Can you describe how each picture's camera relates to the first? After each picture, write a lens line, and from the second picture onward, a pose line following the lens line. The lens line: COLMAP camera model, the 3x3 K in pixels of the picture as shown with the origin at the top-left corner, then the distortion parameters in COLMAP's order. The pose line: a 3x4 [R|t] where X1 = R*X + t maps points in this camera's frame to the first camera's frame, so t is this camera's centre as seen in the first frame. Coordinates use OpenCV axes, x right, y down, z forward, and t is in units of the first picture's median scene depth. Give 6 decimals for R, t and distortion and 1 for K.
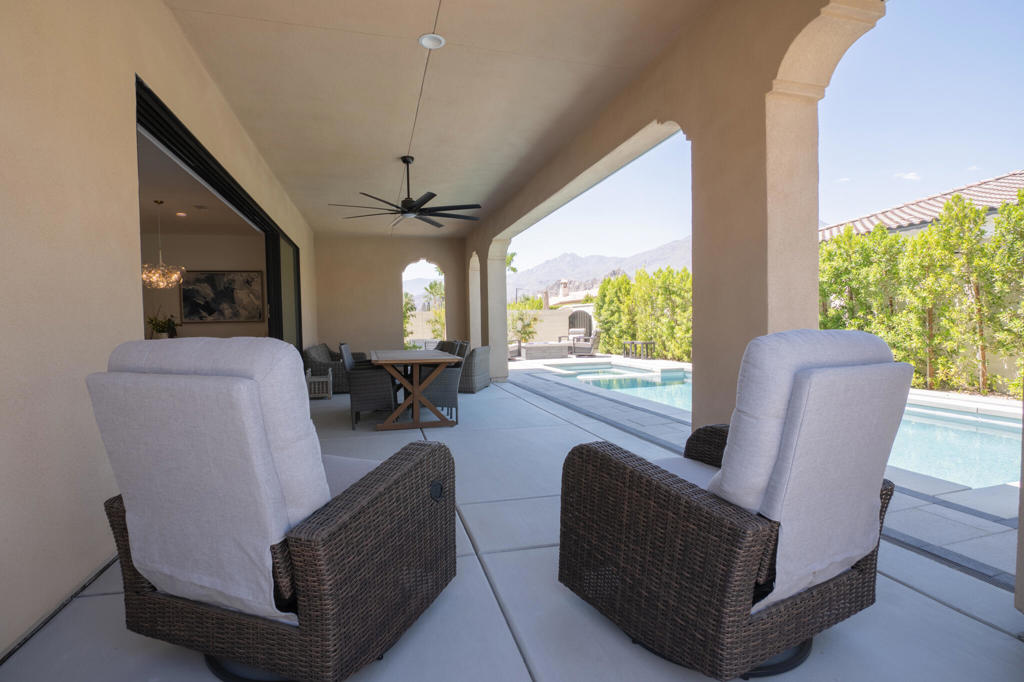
lens RADIAL K [[500.4, 0, 504.6], [0, 500.4, 340.6], [0, 0, 1]] dist [-0.020472, -0.000560]
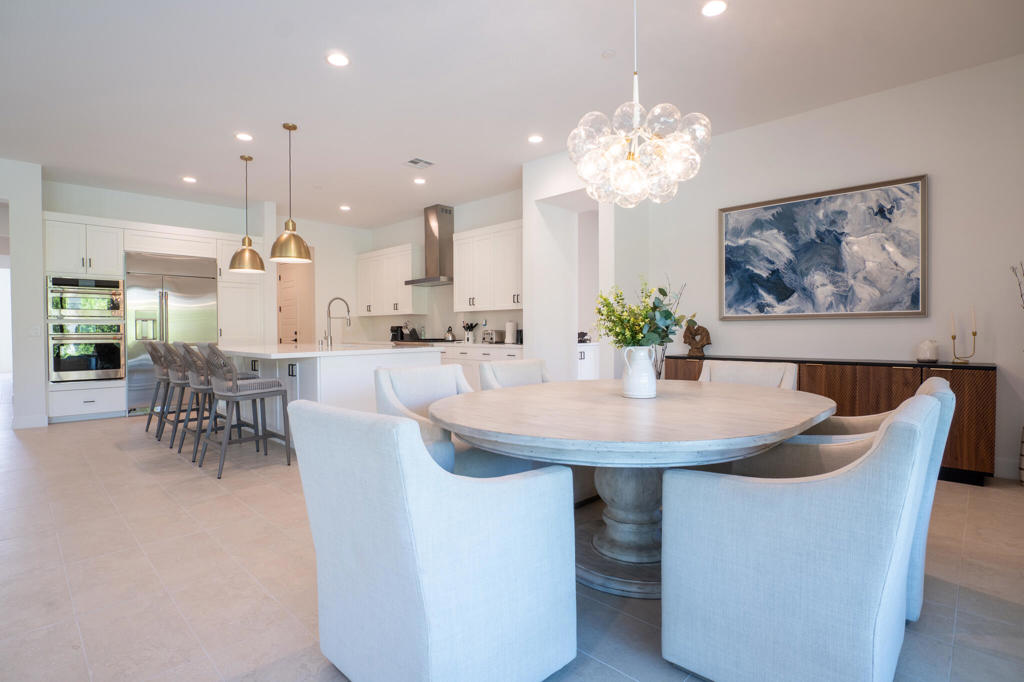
lens RADIAL K [[500.4, 0, 504.6], [0, 500.4, 340.6], [0, 0, 1]] dist [-0.020472, -0.000560]
pose [[0.516776, 0.035102, -0.855400, -0.269853], [-0.035503, 0.999178, 0.019554, -0.012894], [0.855384, 0.020264, 0.517598, 0.445328]]
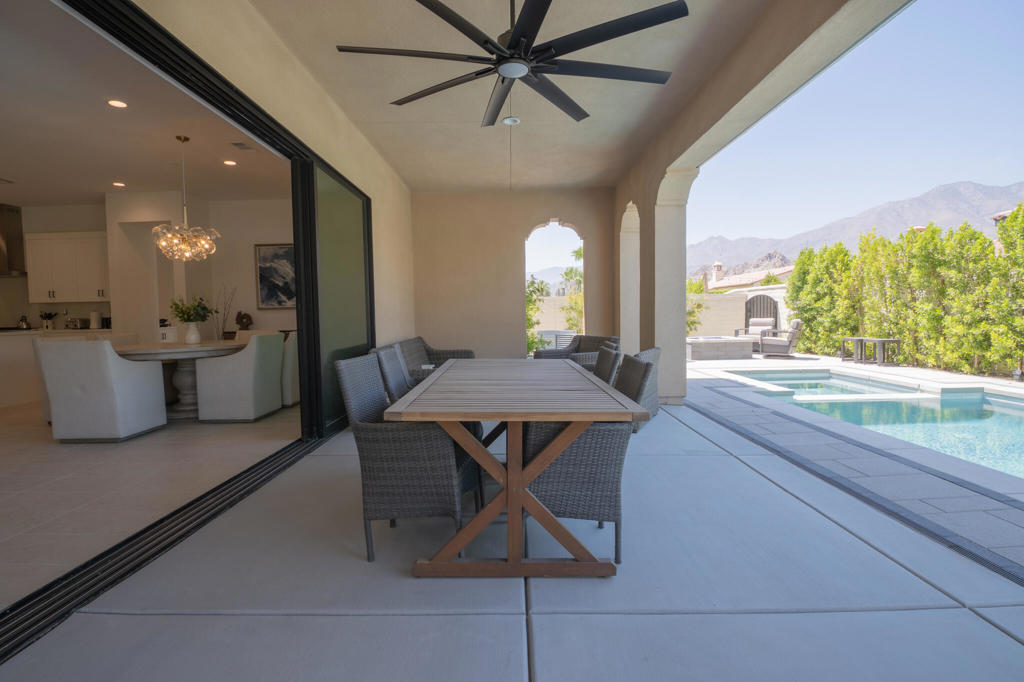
lens RADIAL K [[500.4, 0, 504.6], [0, 500.4, 340.6], [0, 0, 1]] dist [-0.020472, -0.000560]
pose [[0.963701, 0.018139, -0.266367, -0.032314], [-0.011663, 0.999597, 0.025872, -0.007339], [0.266729, -0.021826, 0.963524, 0.246334]]
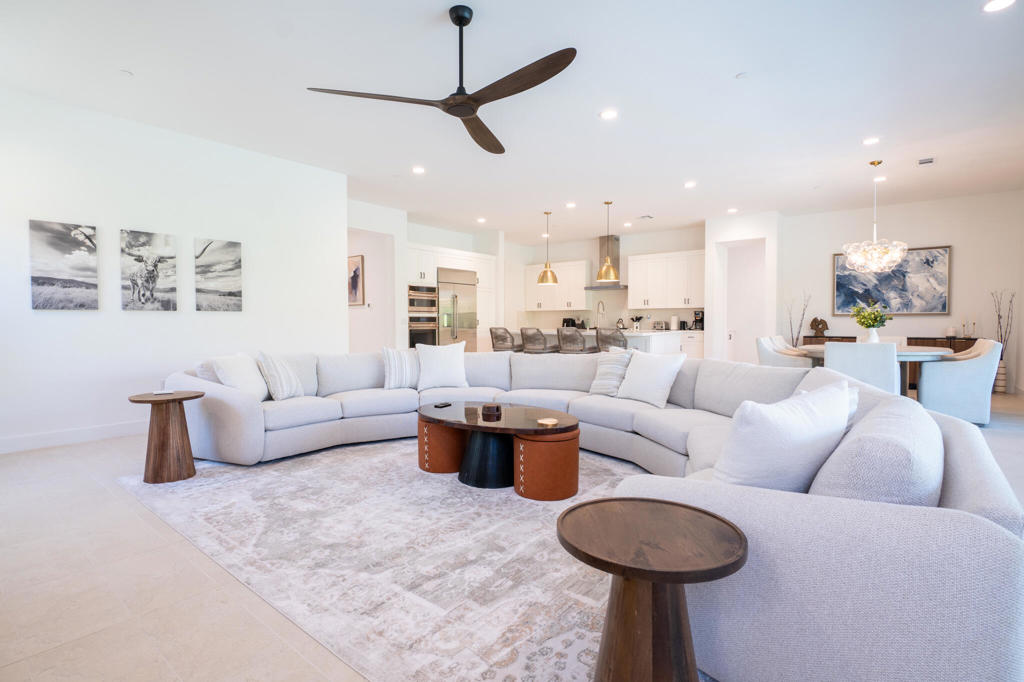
lens RADIAL K [[500.4, 0, 504.6], [0, 500.4, 340.6], [0, 0, 1]] dist [-0.020472, -0.000560]
pose [[0.588064, 0.049047, -0.807326, -0.226660], [-0.038191, 0.998730, 0.032856, 0.001062], [0.807912, 0.011511, 0.589191, 0.031045]]
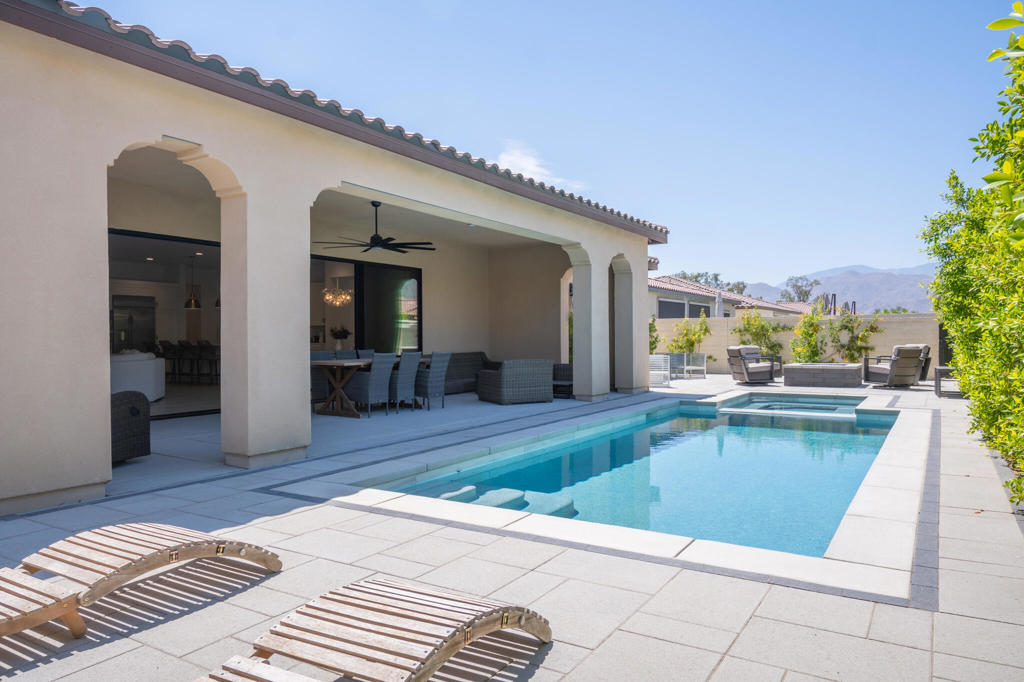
lens RADIAL K [[680.5, 0, 504.7], [0, 680.5, 337.9], [0, 0, 1]] dist [0.013880, -0.000452]
pose [[0.687825, 0.017050, -0.725676, 0.554075], [-0.032231, 0.999455, -0.007067, -0.011621], [0.725160, 0.028250, 0.688000, 0.034013]]
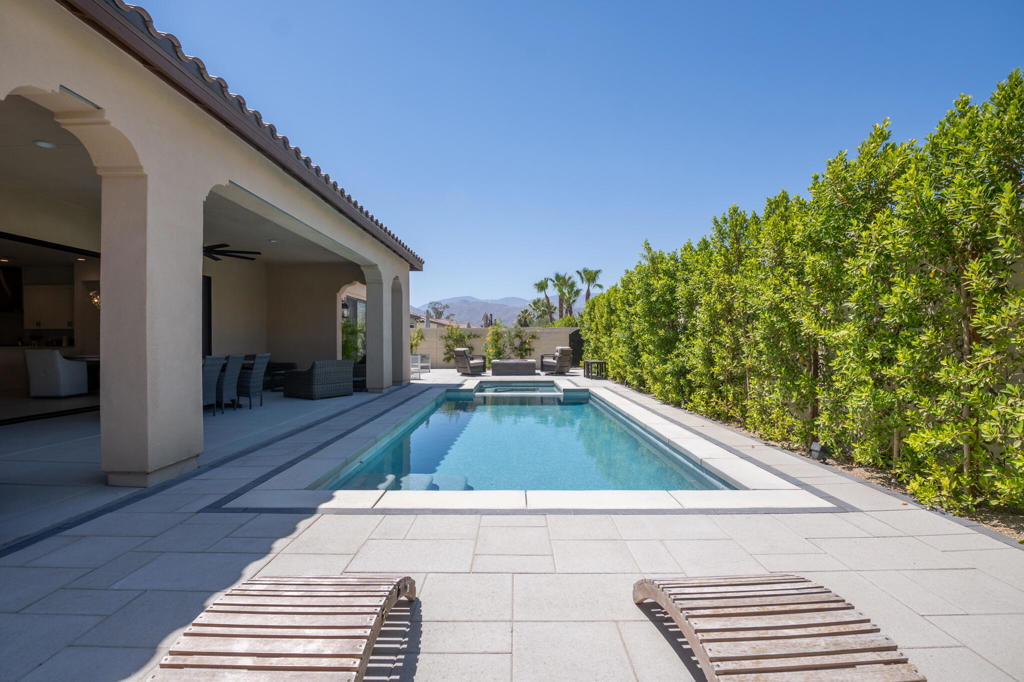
lens RADIAL K [[500.4, 0, 504.6], [0, 500.4, 340.6], [0, 0, 1]] dist [-0.020472, -0.000560]
pose [[0.965039, 0.016637, -0.261579, 0.393333], [-0.025011, 0.999275, -0.028717, -0.005517], [0.260912, 0.034255, 0.964755, -0.001267]]
